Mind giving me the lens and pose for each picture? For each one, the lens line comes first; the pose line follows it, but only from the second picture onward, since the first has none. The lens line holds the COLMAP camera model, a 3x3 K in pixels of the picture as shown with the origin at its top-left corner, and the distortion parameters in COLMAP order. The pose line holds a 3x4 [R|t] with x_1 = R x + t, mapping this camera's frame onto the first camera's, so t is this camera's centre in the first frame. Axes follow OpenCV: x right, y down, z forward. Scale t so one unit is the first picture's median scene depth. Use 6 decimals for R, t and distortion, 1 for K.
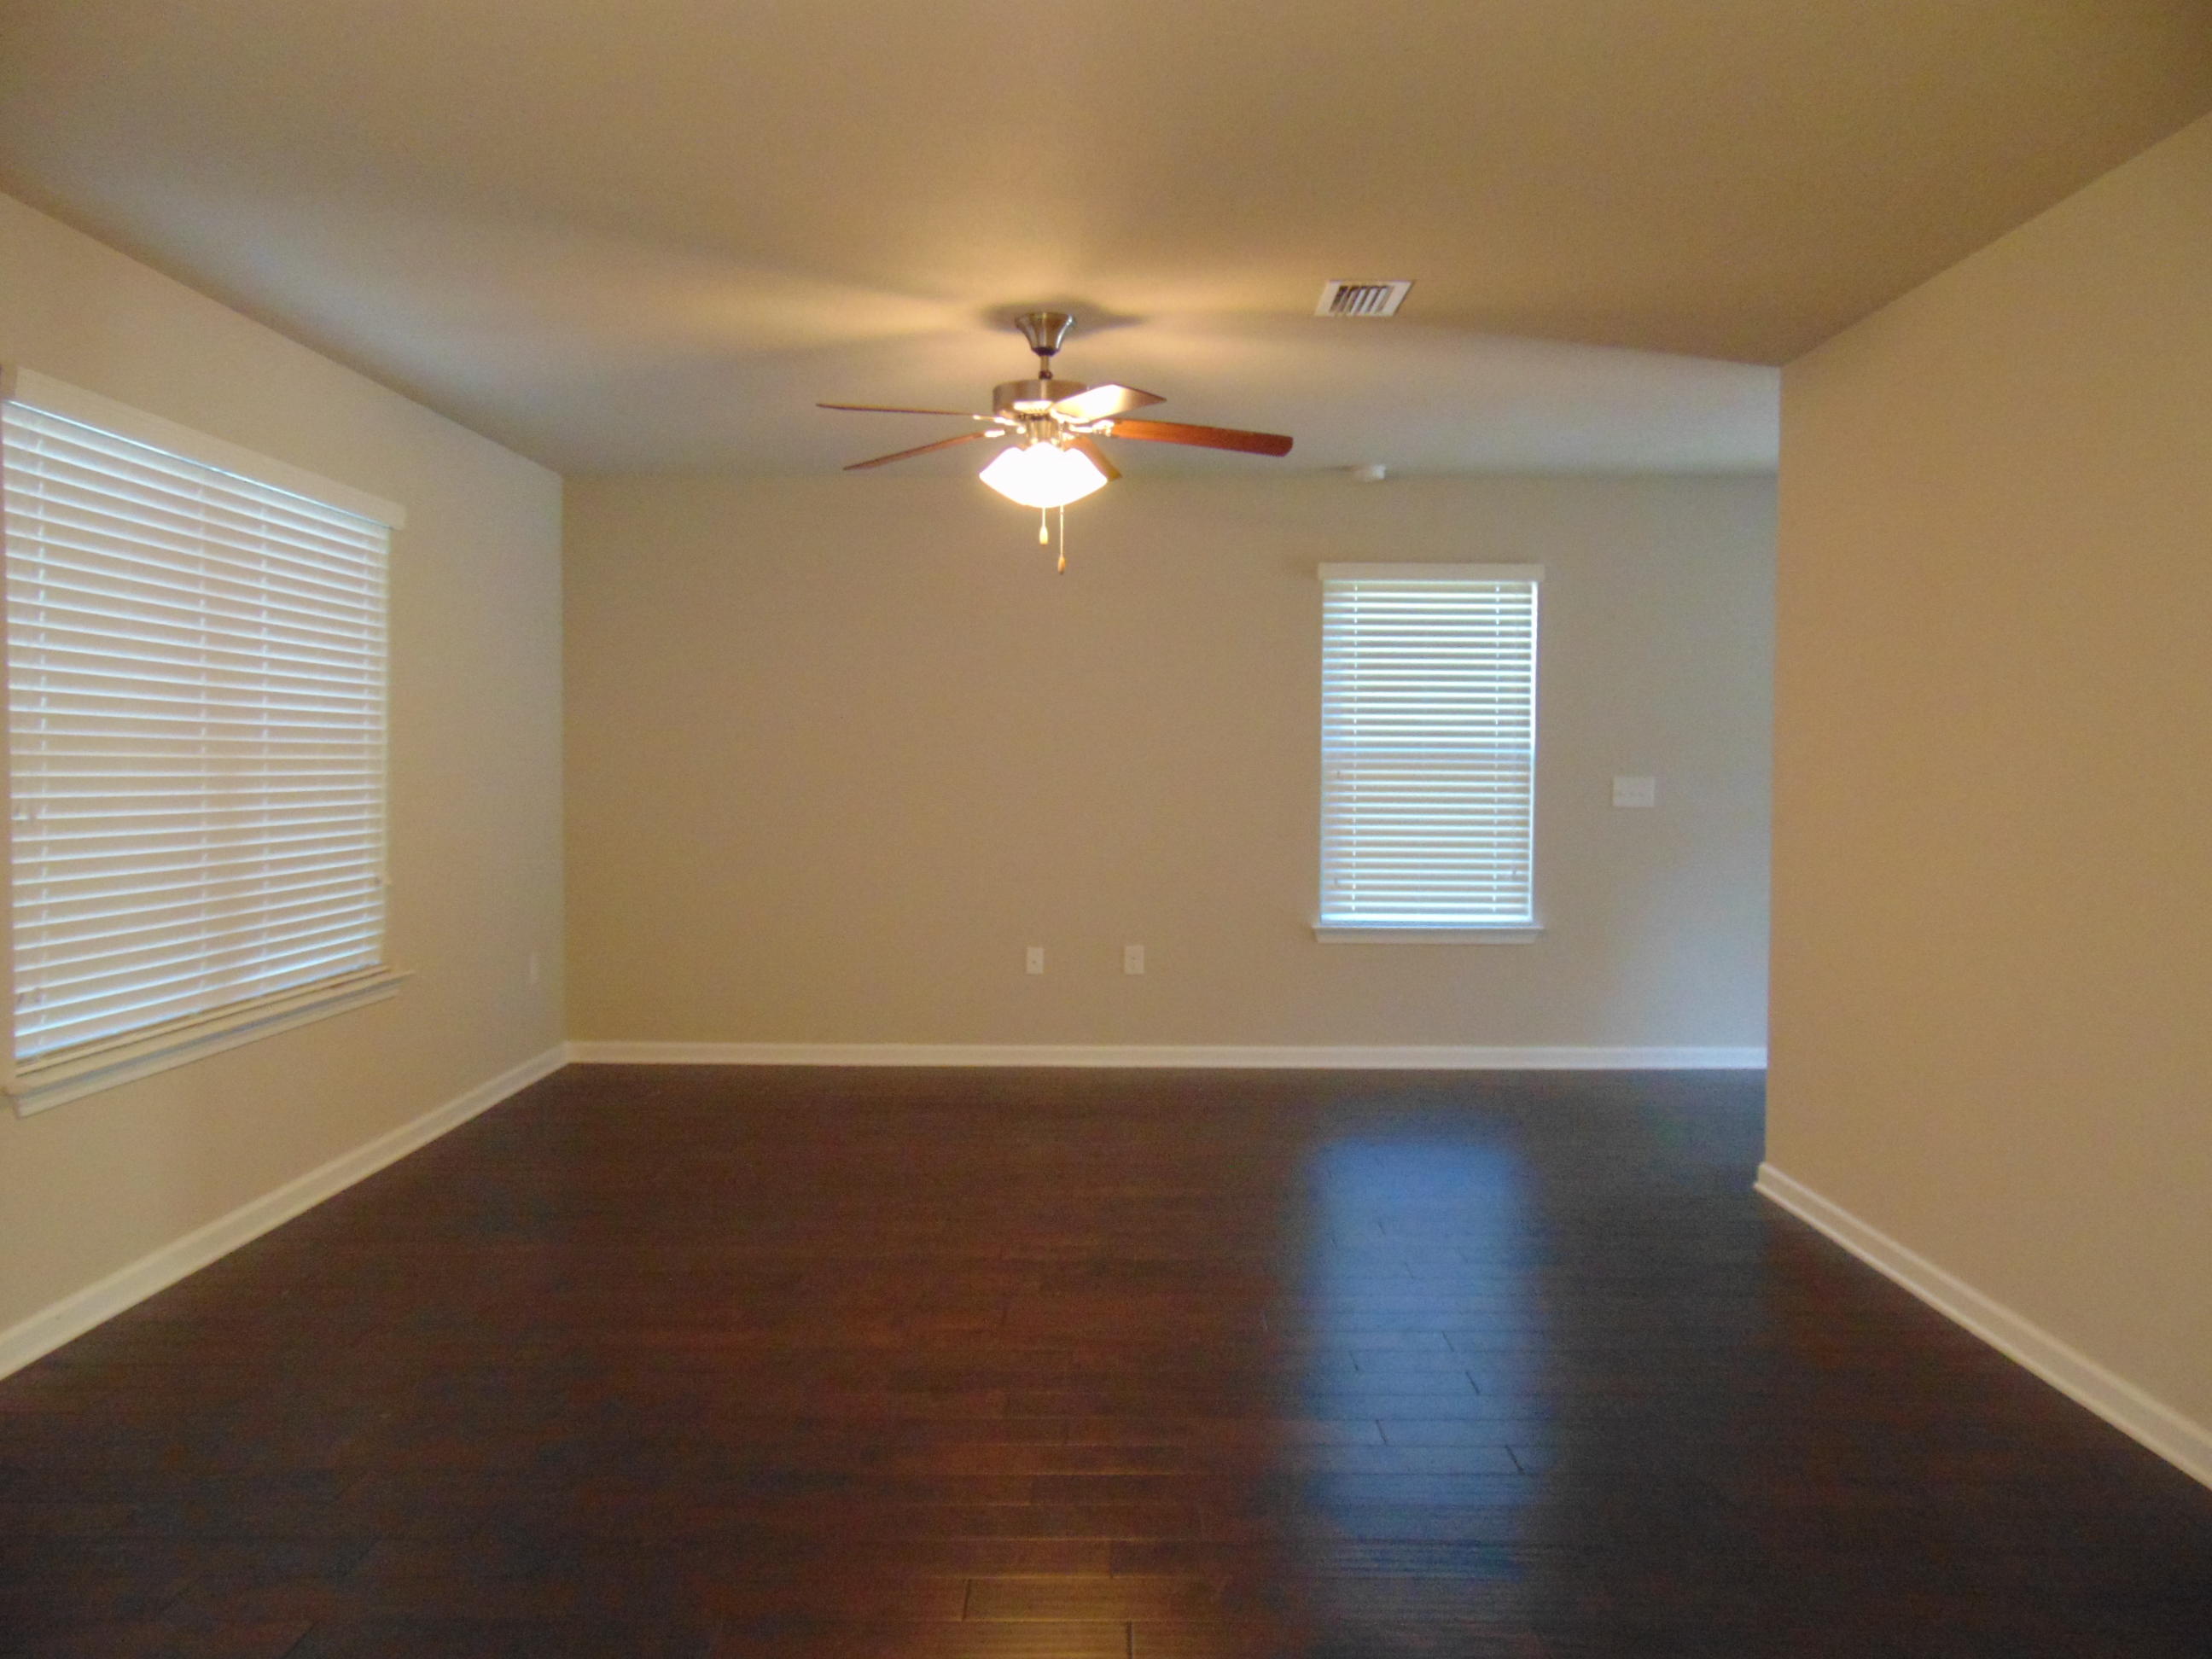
lens RADIAL K [[1644.1, 0, 1103.7], [0, 1644.1, 829.8], [0, 0, 1]] dist [-0.016183, 0.031676]
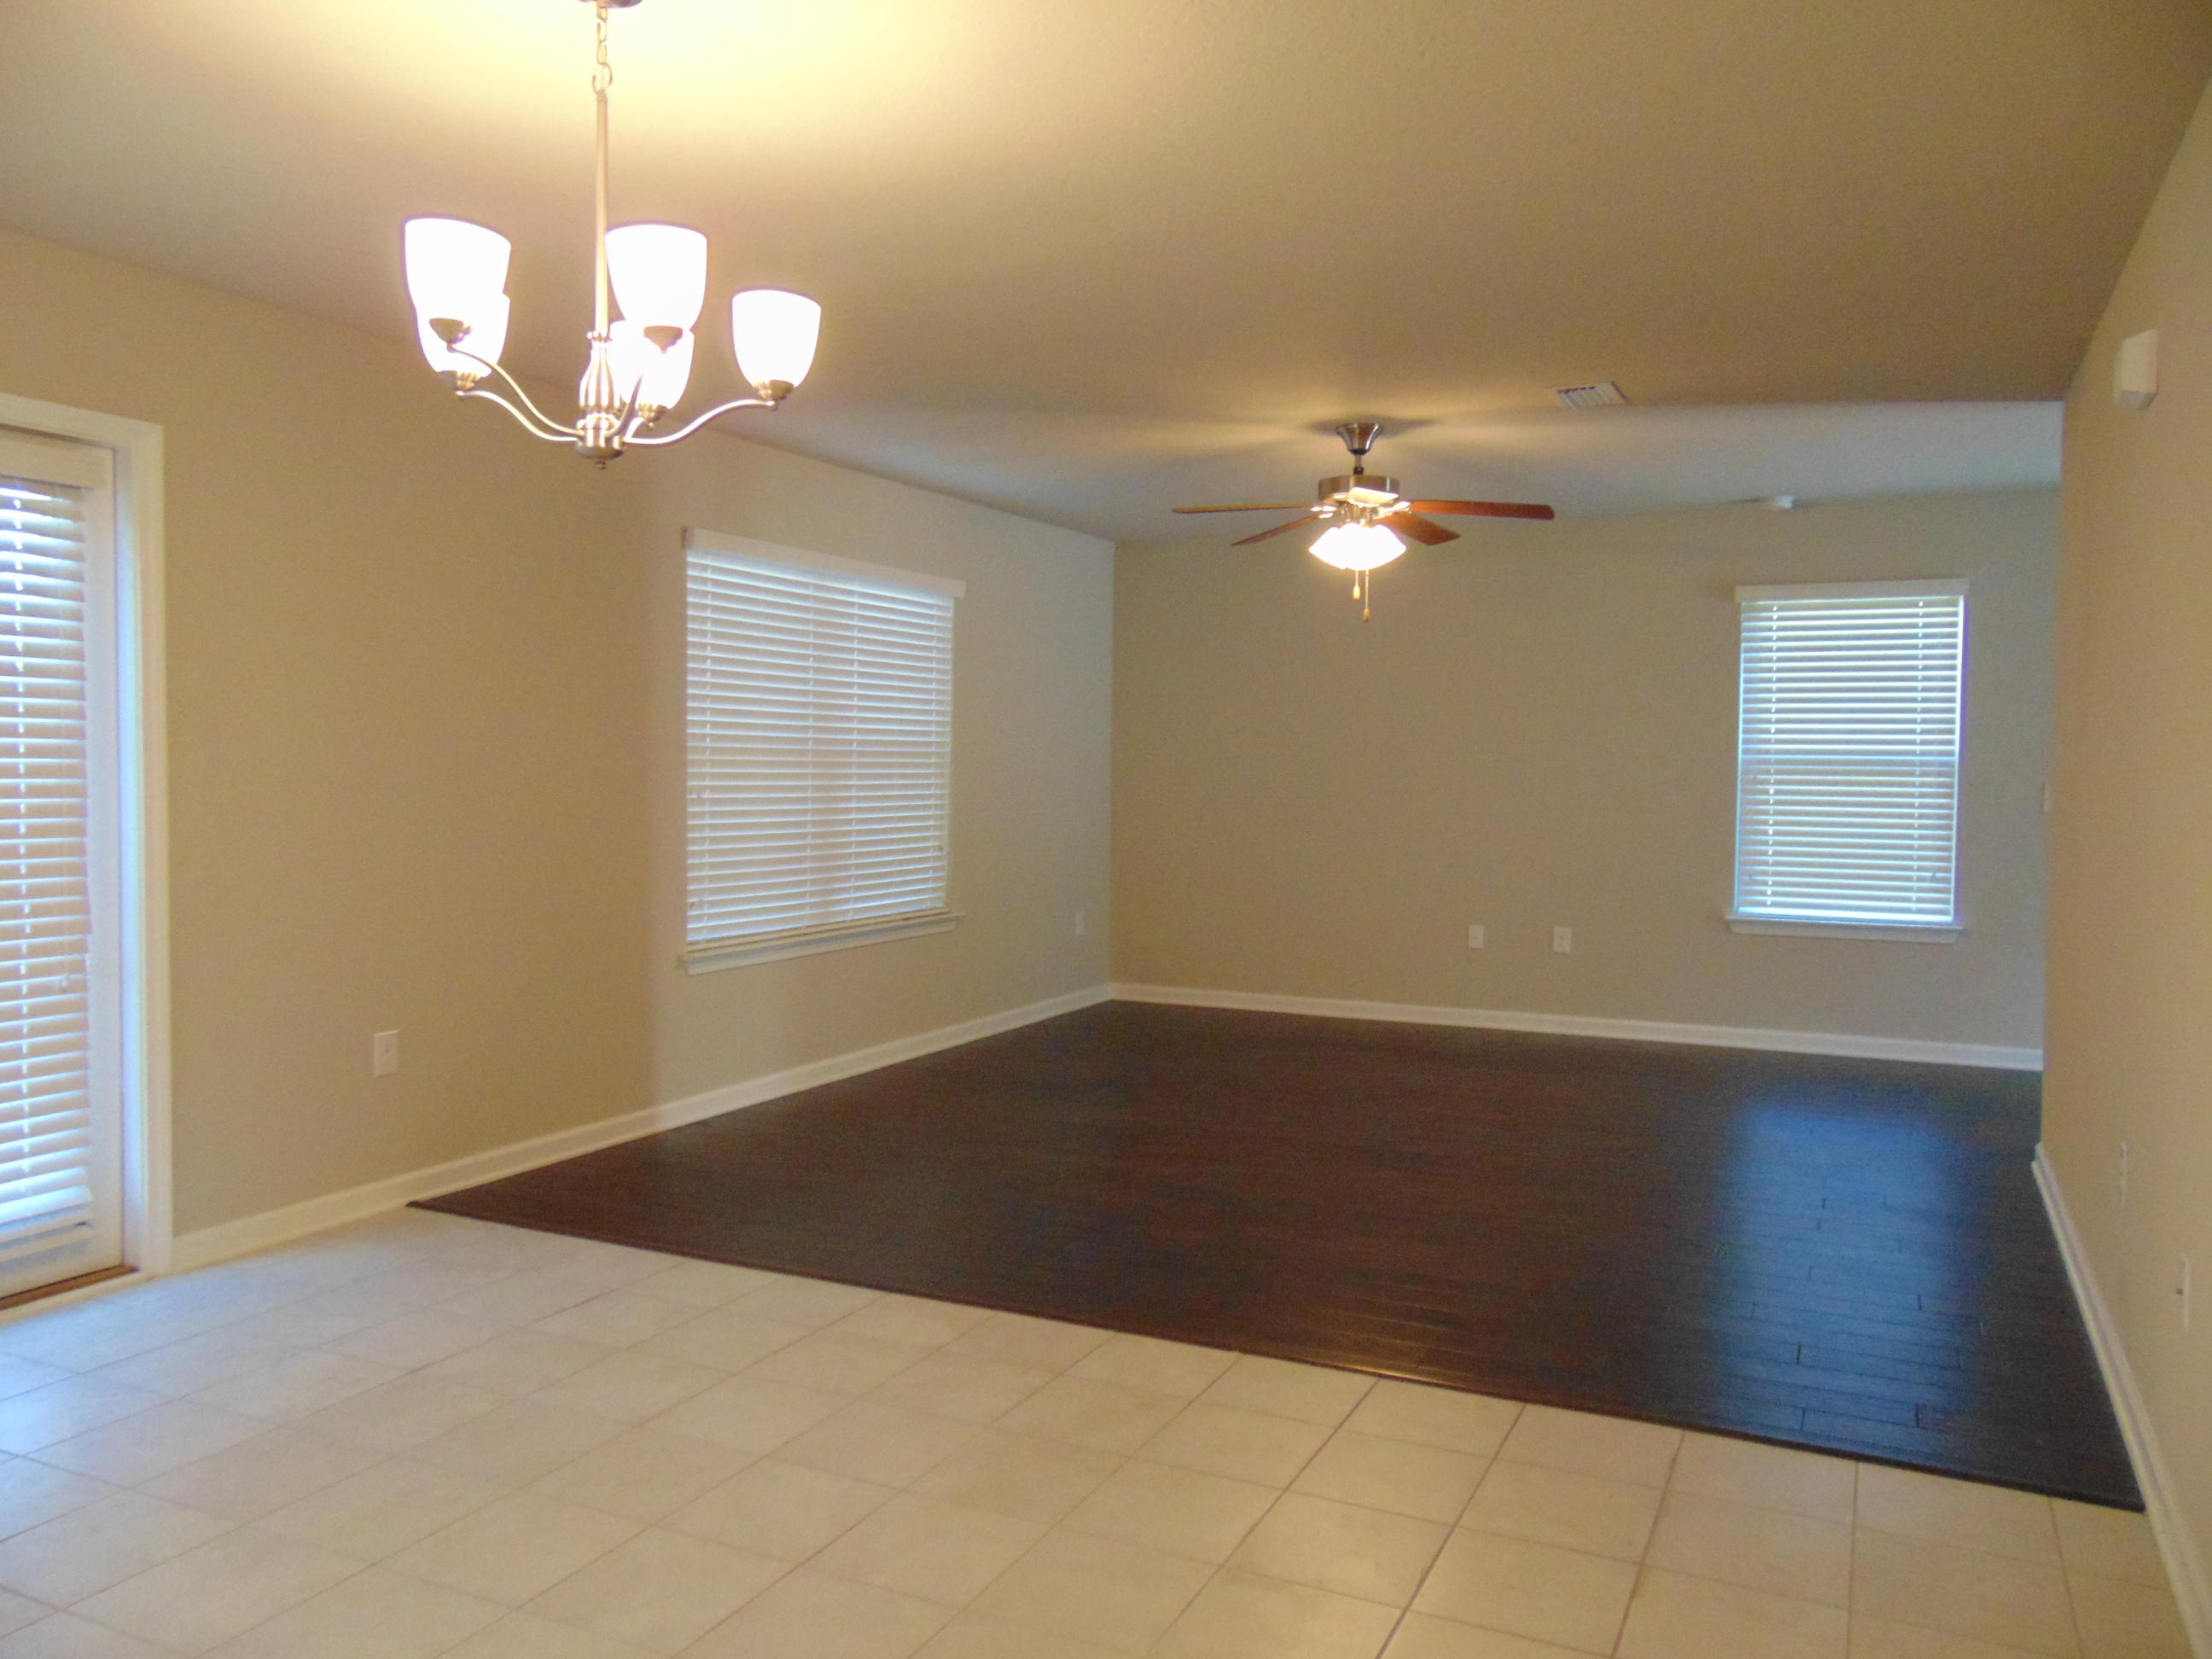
lens RADIAL K [[1644.1, 0, 1123.2], [0, 1644.1, 826.9], [0, 0, 1]] dist [-0.016183, 0.031676]
pose [[0.907692, 0.019817, -0.419170, 0.293338], [-0.021750, 0.999763, 0.000168, 0.009320], [0.419074, 0.008964, 0.907908, -0.221388]]
